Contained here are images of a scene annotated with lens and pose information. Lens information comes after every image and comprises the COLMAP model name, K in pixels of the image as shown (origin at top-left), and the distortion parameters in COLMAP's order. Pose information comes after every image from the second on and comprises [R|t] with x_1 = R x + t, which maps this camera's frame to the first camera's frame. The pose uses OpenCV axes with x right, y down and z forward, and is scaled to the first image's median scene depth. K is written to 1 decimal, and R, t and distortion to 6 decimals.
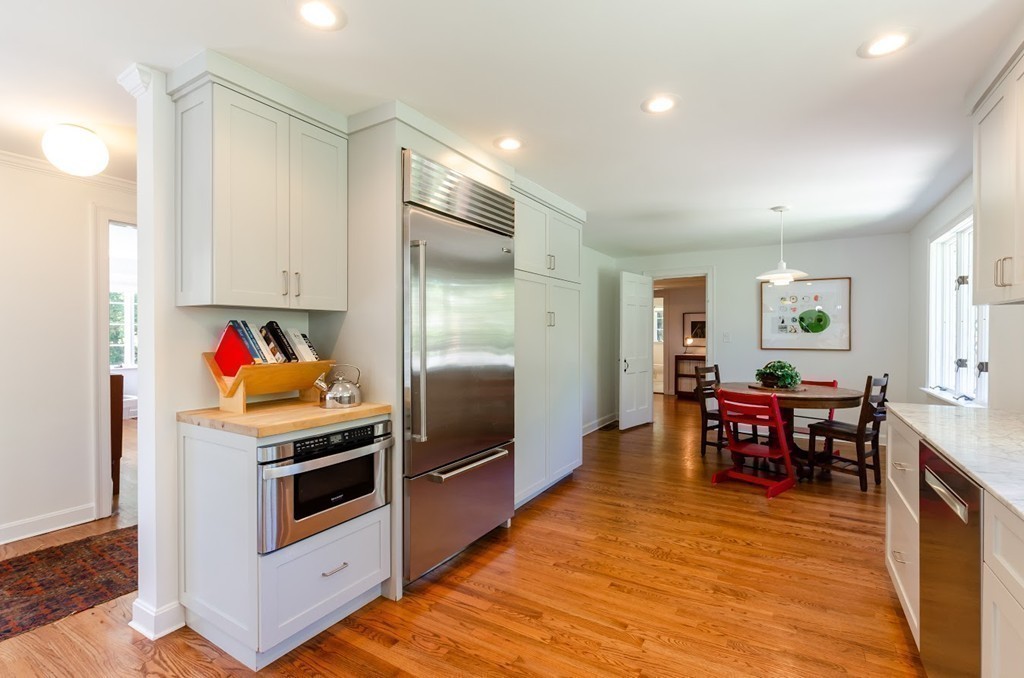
lens RADIAL K [[485.4, 0, 508.3], [0, 485.4, 338.9], [0, 0, 1]] dist [-0.002554, -0.000018]
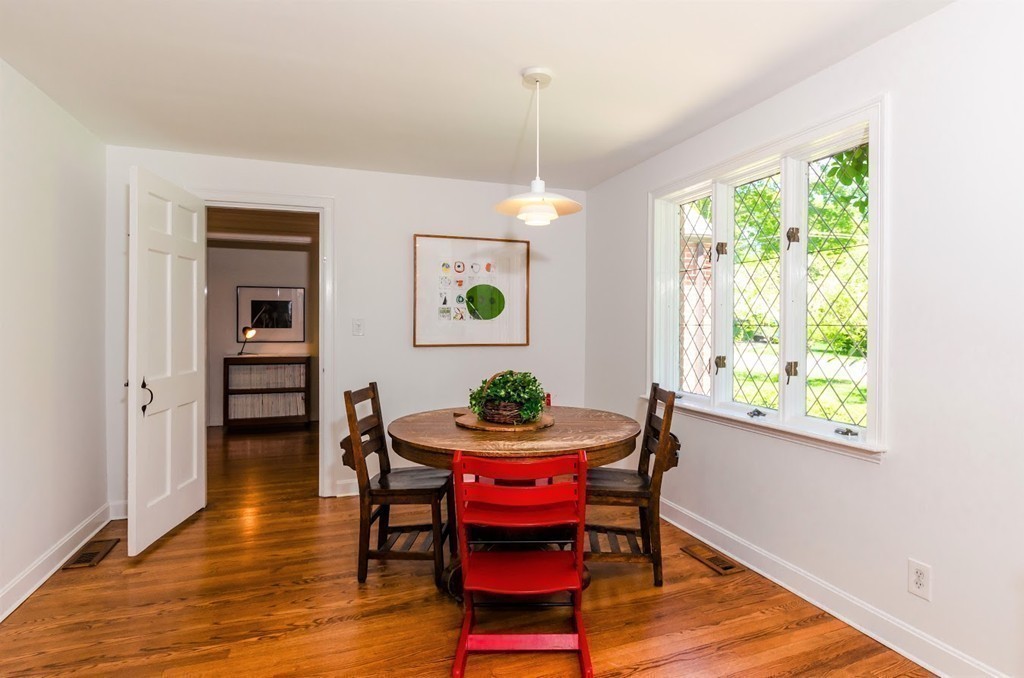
lens RADIAL K [[510.5, 0, 515.9], [0, 510.5, 333.8], [0, 0, 1]] dist [-0.005770, -0.000379]
pose [[0.589508, -0.015915, 0.807606, 0.090251], [0.005510, 0.999862, 0.015682, -0.004189], [-0.807744, -0.004794, 0.589515, 0.551655]]
